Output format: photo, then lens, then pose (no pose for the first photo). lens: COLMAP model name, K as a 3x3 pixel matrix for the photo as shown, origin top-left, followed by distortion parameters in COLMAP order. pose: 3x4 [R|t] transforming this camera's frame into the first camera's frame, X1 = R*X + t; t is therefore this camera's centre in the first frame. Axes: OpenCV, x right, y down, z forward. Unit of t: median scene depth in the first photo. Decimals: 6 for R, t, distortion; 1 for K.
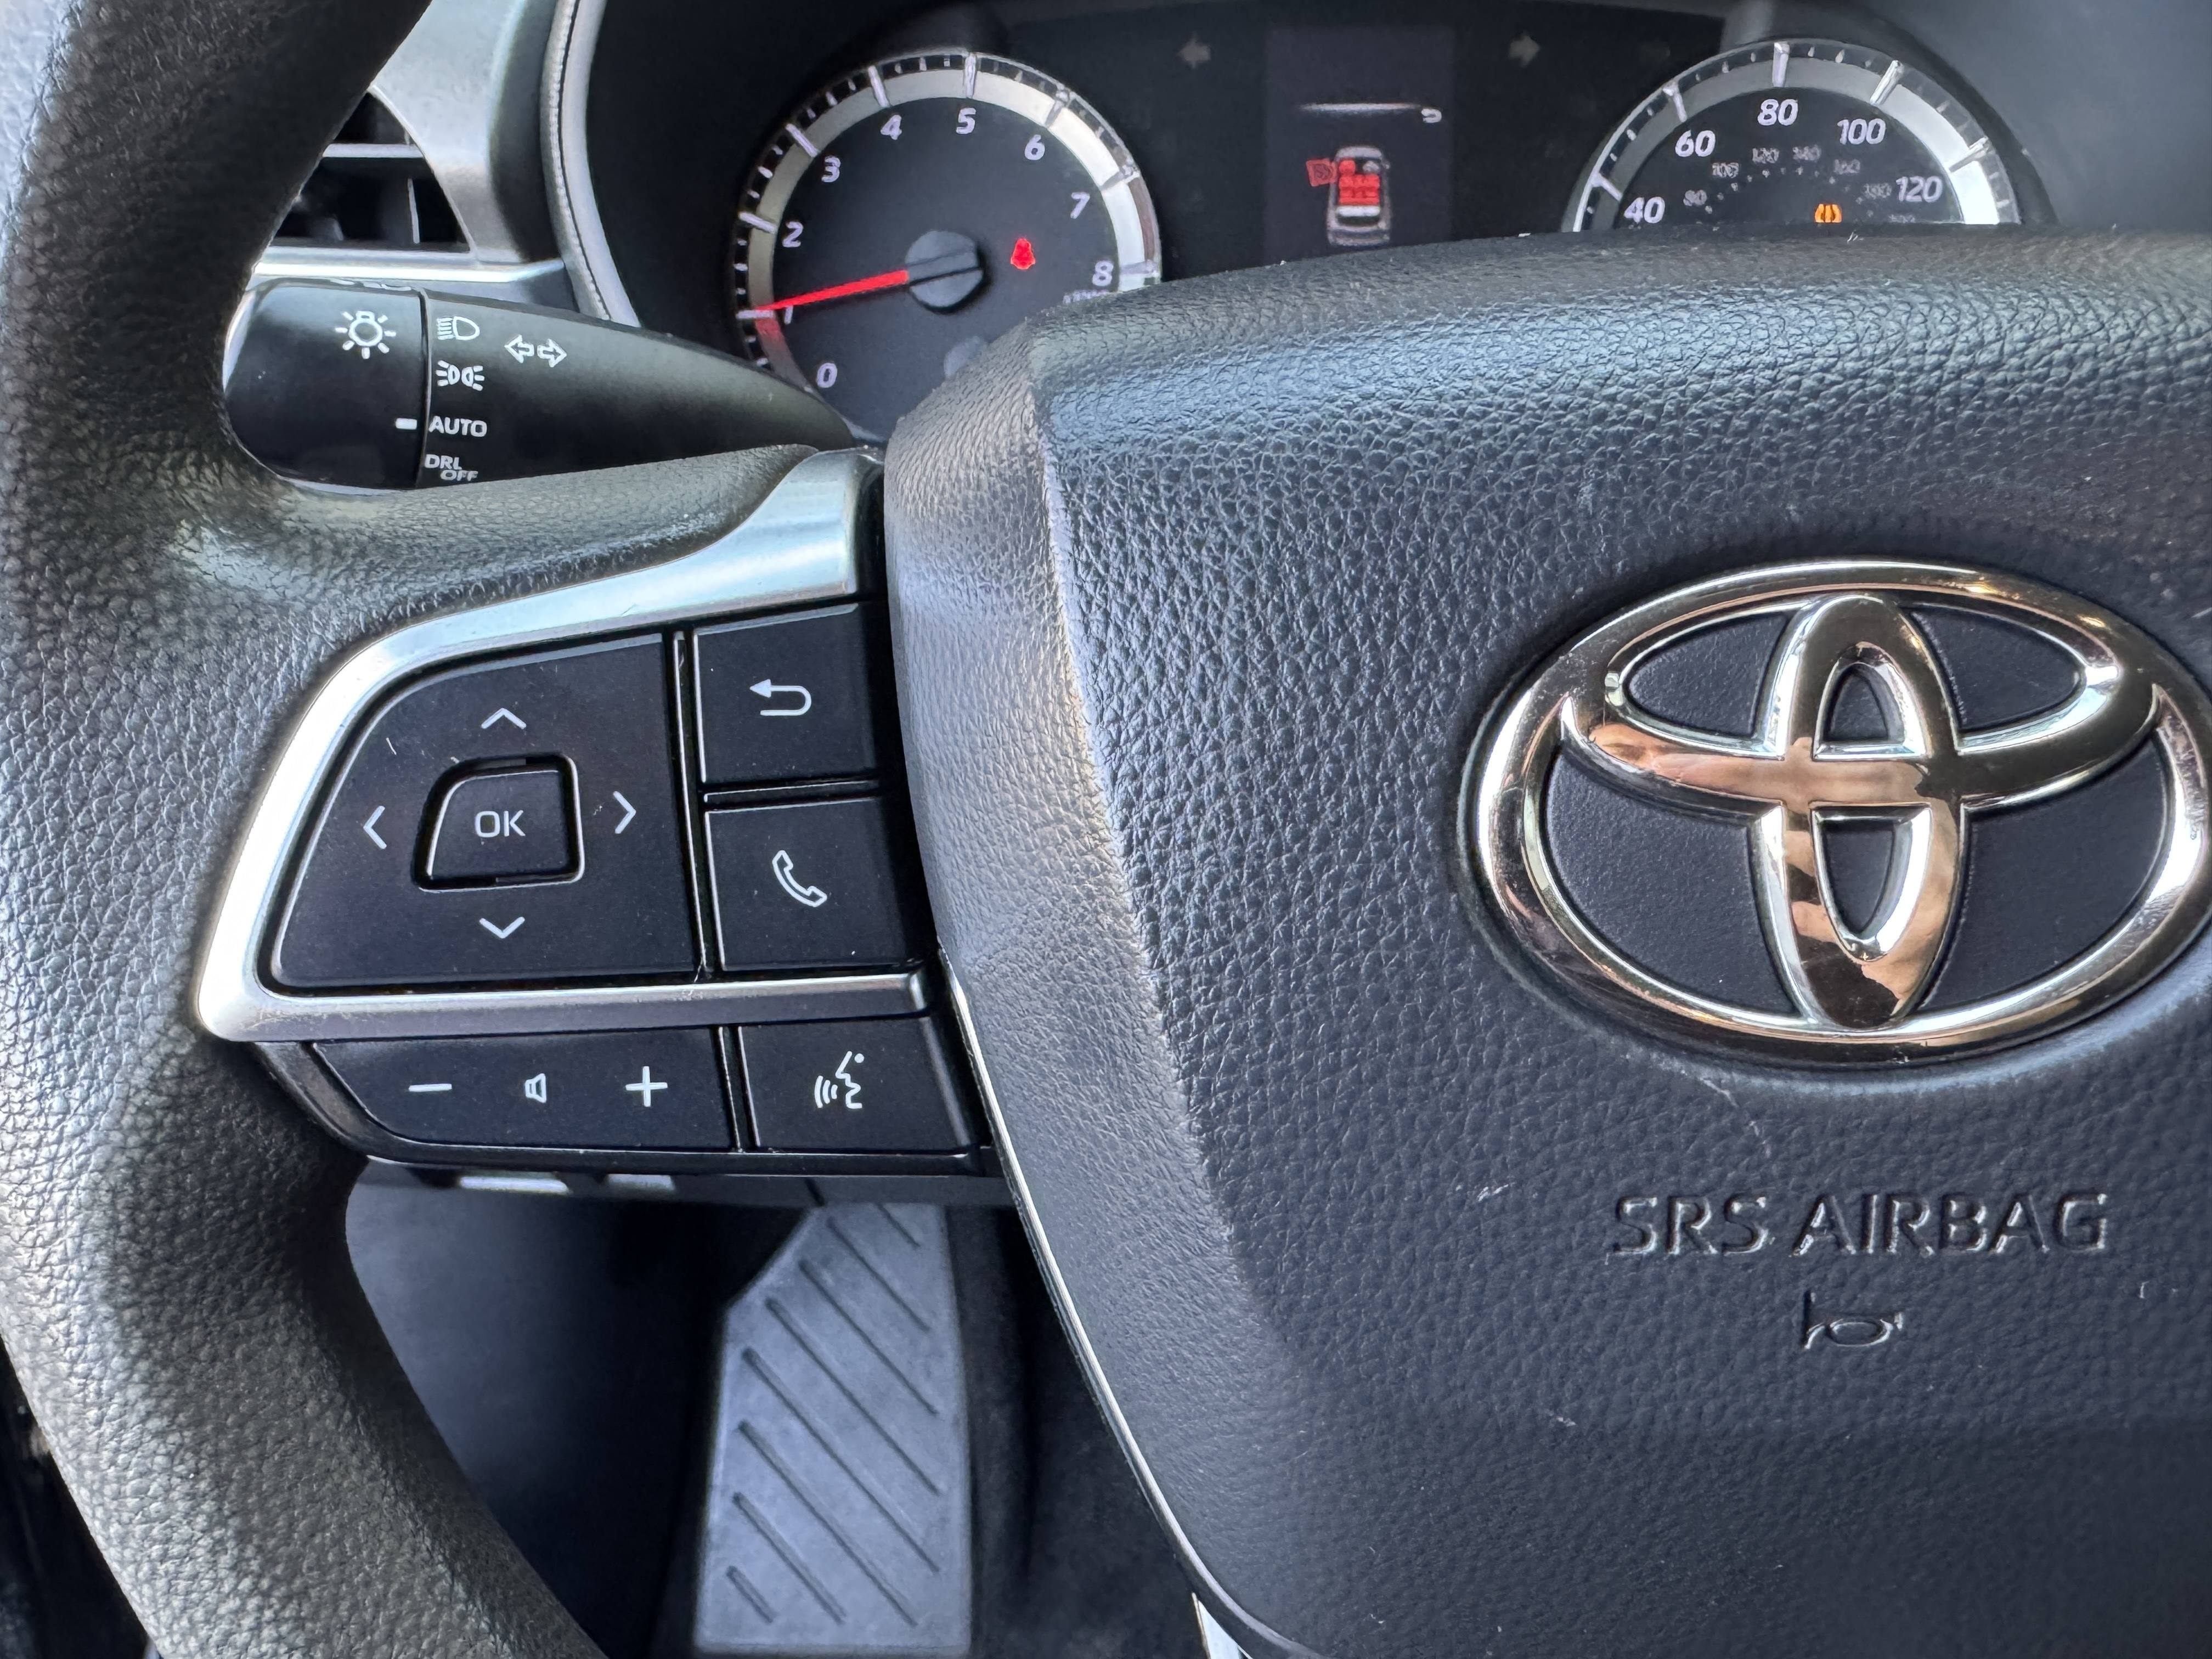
lens RADIAL K [[1787.1, 0, 986.9], [0, 1787.1, 805.4], [0, 0, 1]] dist [0.024999, -0.048470]
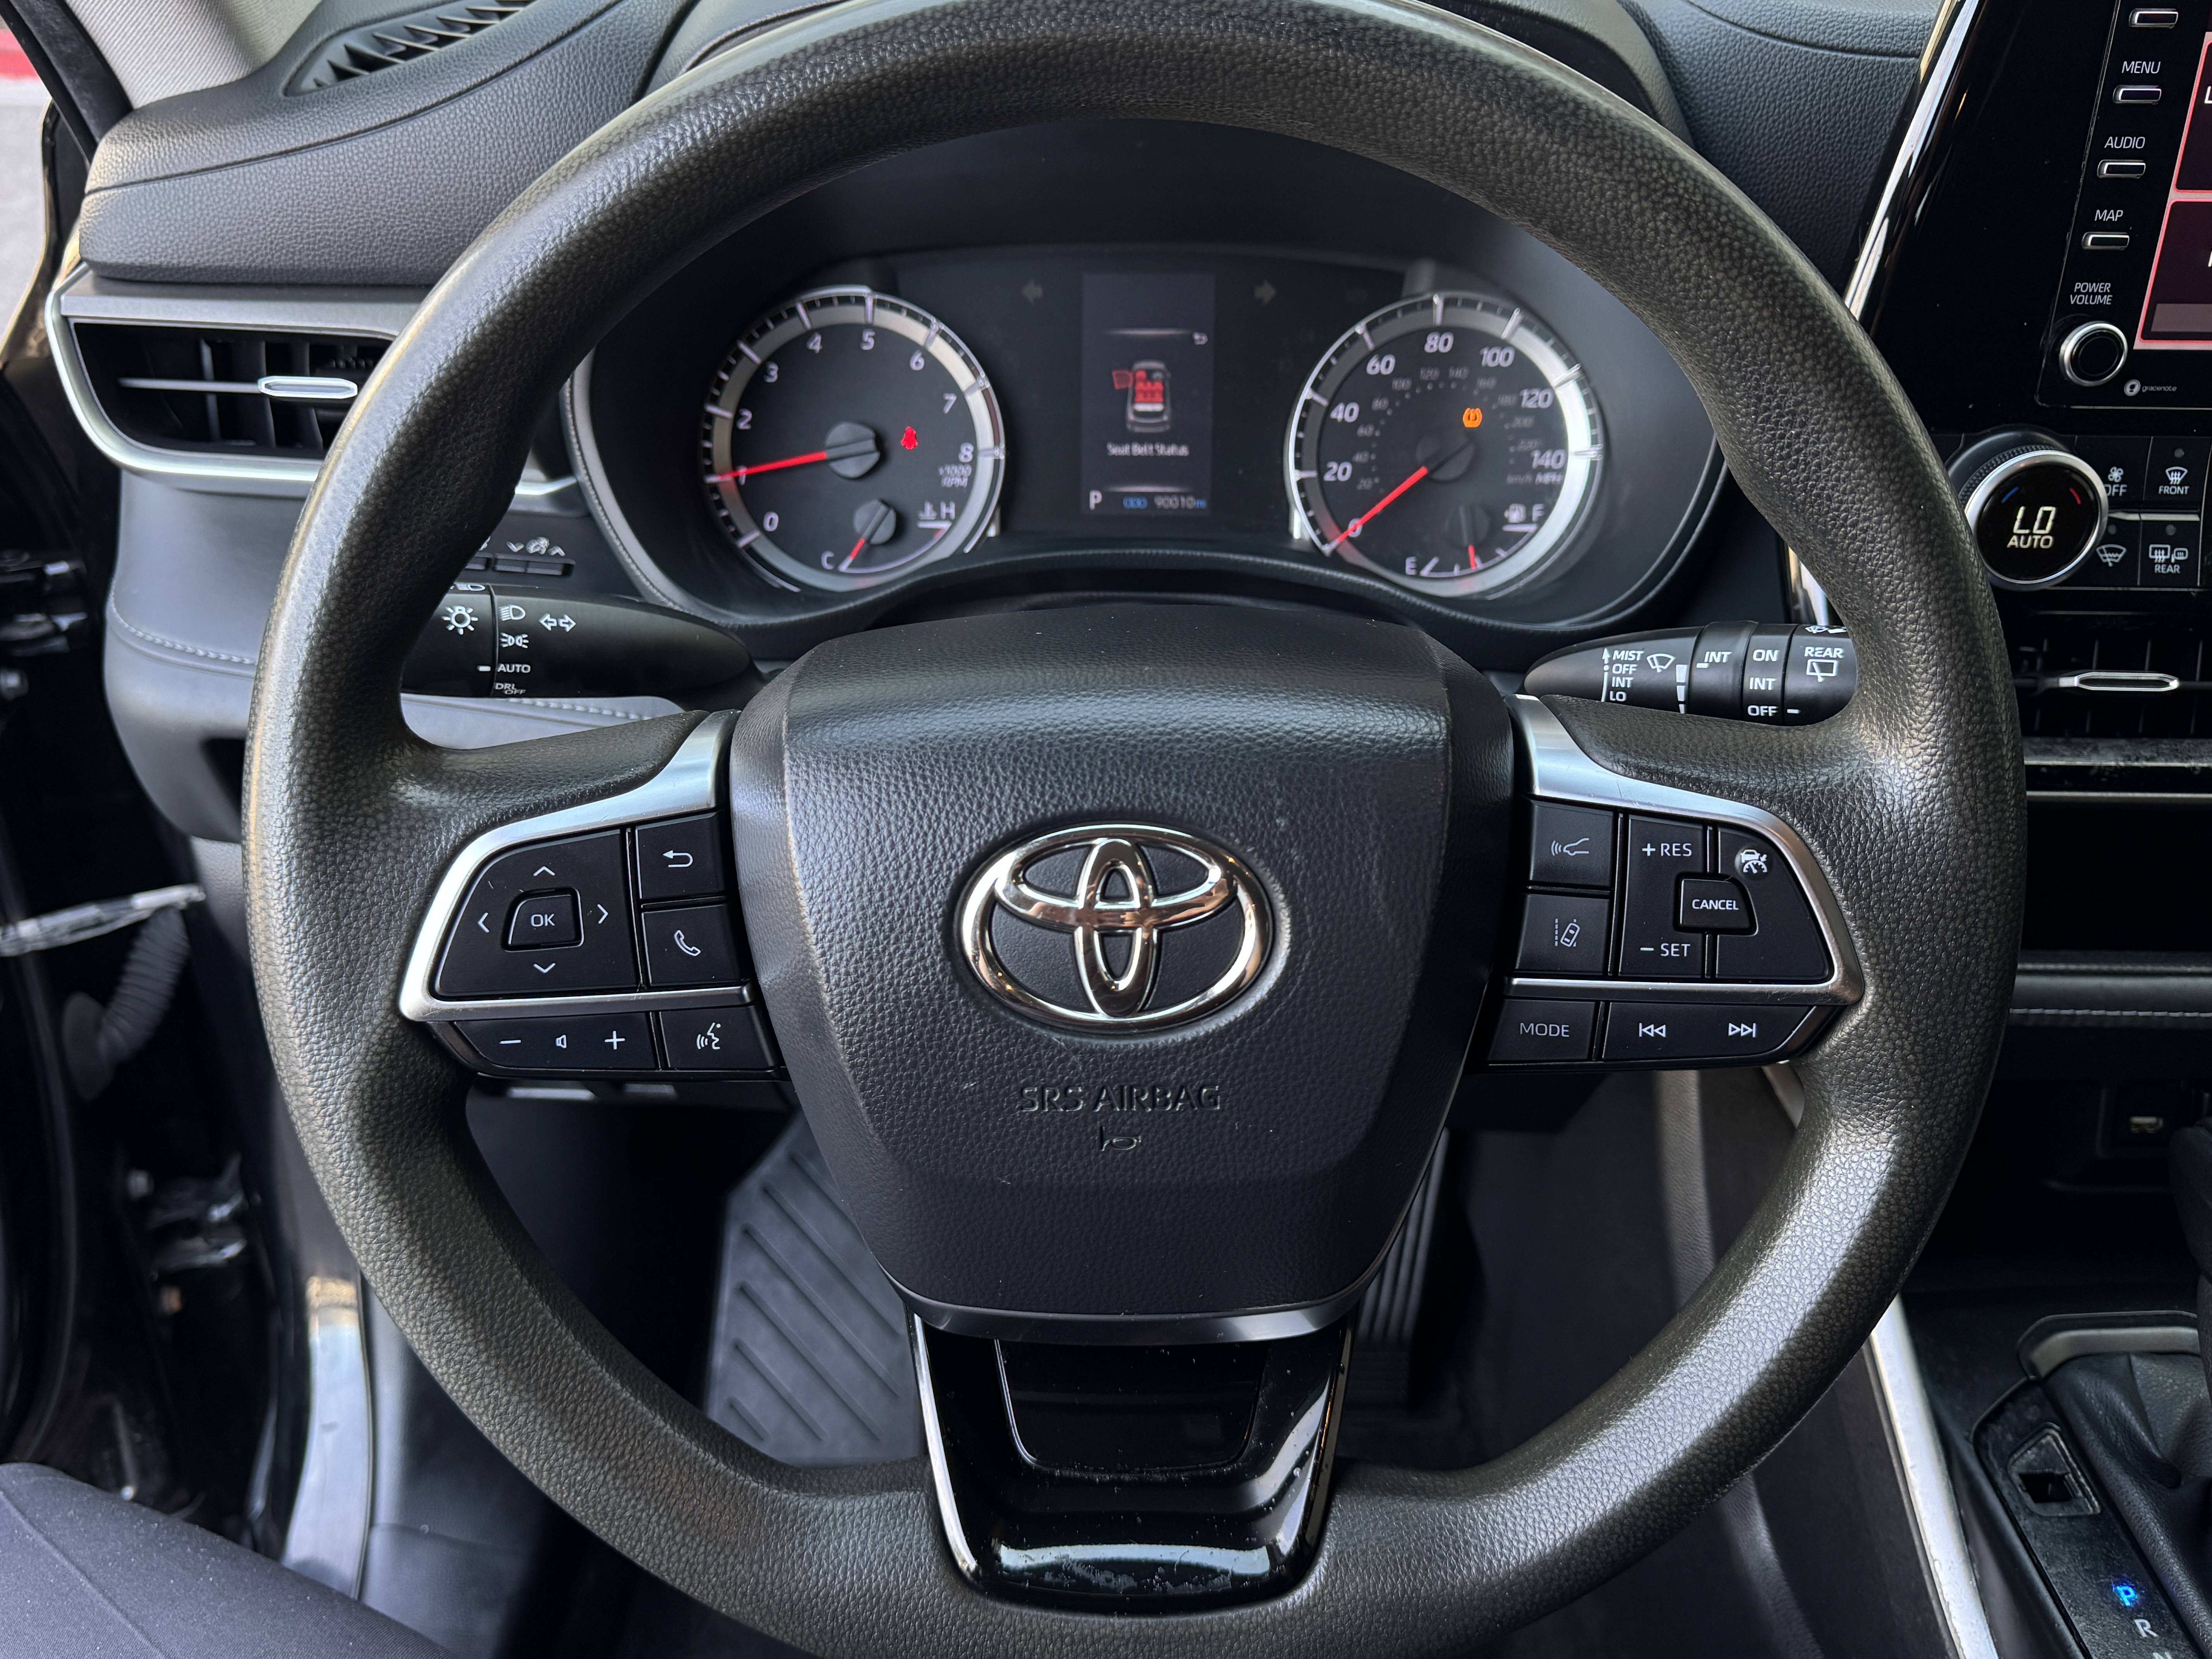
lens RADIAL K [[1787.1, 0, 1089.9], [0, 1787.1, 832.8], [0, 0, 1]] dist [0.024999, -0.048470]
pose [[0.999404, -0.000060, 0.034507, 0.294554], [-0.002022, 0.998178, 0.060304, -0.214505], [-0.034447, -0.060338, 0.997583, -1.100569]]
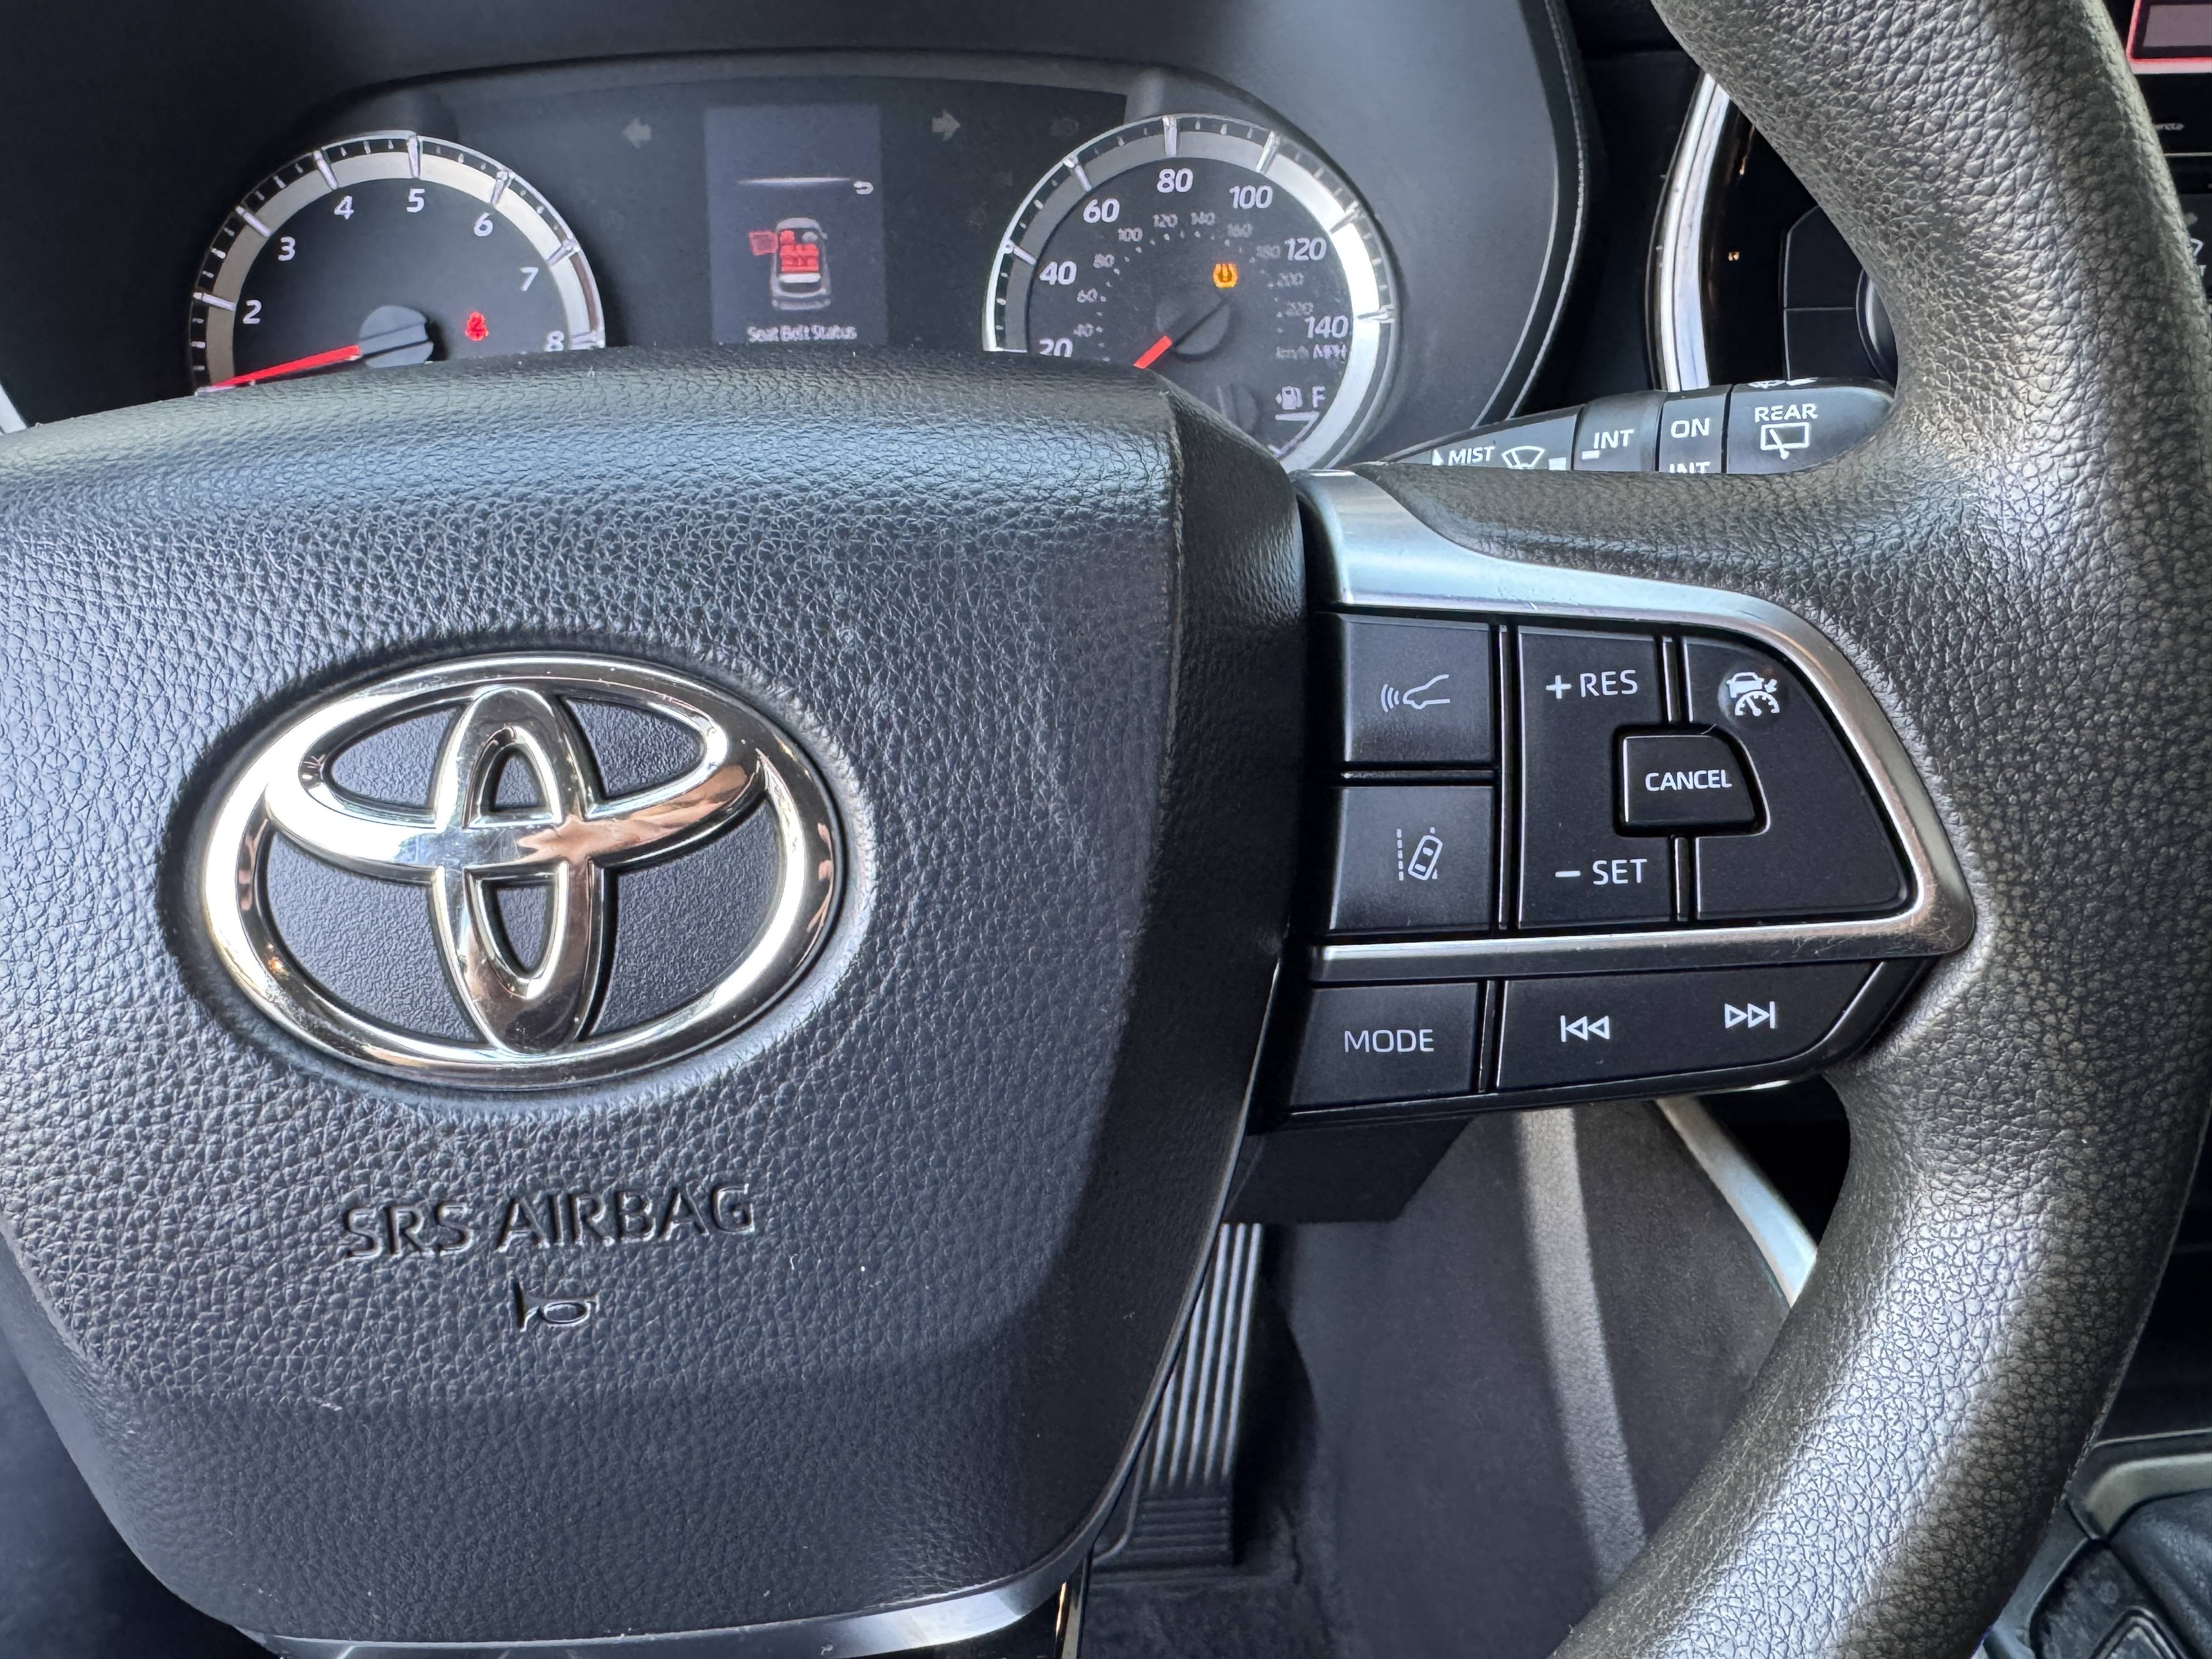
lens RADIAL K [[1787.1, 0, 986.7], [0, 1787.1, 795.3], [0, 0, 1]] dist [0.024999, -0.048470]
pose [[0.995139, -0.045875, 0.087147, 0.551465], [0.047420, 0.998751, -0.015731, -0.009478], [-0.086317, 0.019787, 0.996071, -0.160075]]
